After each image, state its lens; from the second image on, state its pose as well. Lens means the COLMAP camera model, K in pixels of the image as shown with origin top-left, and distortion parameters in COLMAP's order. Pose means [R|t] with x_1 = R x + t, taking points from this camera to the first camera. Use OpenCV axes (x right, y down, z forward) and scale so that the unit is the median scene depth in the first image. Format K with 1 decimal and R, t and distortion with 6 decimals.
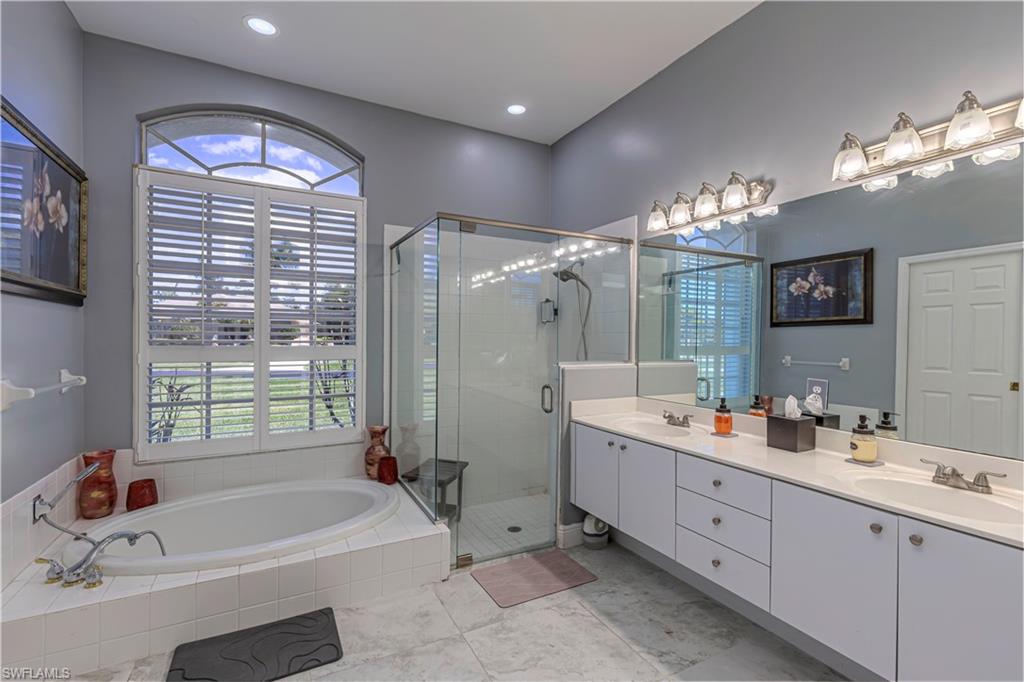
lens RADIAL K [[456.1, 0, 515.5], [0, 456.1, 340.3], [0, 0, 1]] dist [0.011516, -0.000963]
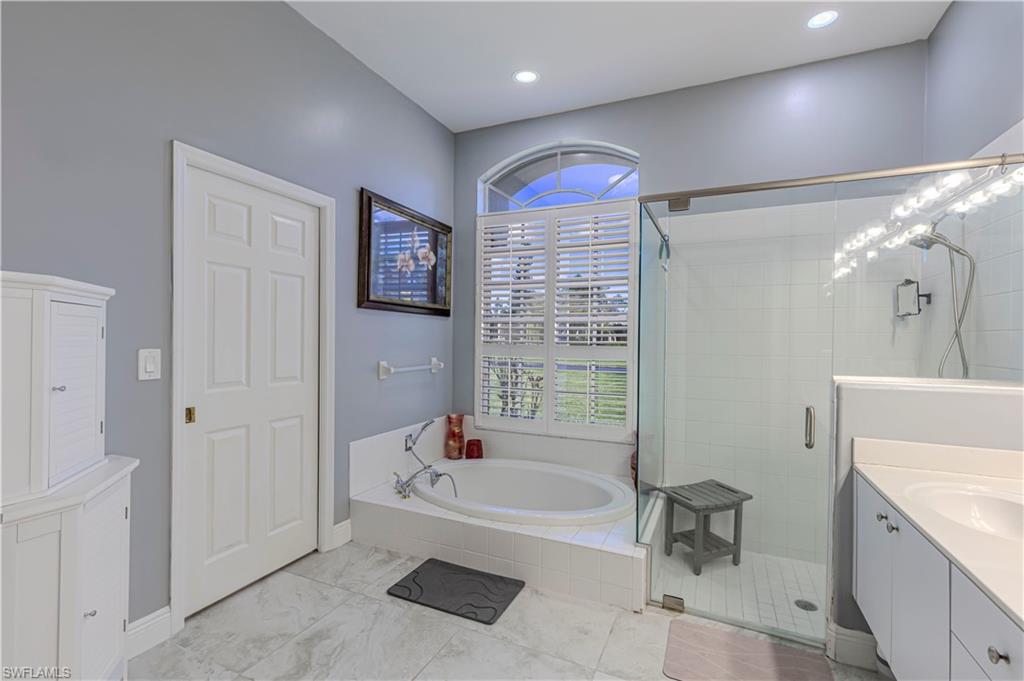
lens RADIAL K [[456.1, 0, 515.5], [0, 456.1, 339.8], [0, 0, 1]] dist [0.011516, -0.000963]
pose [[0.617734, 0.002724, -0.786382, 0.369362], [-0.012015, 0.999910, -0.005975, 0.008085], [0.786295, 0.013140, 0.617711, 0.249348]]
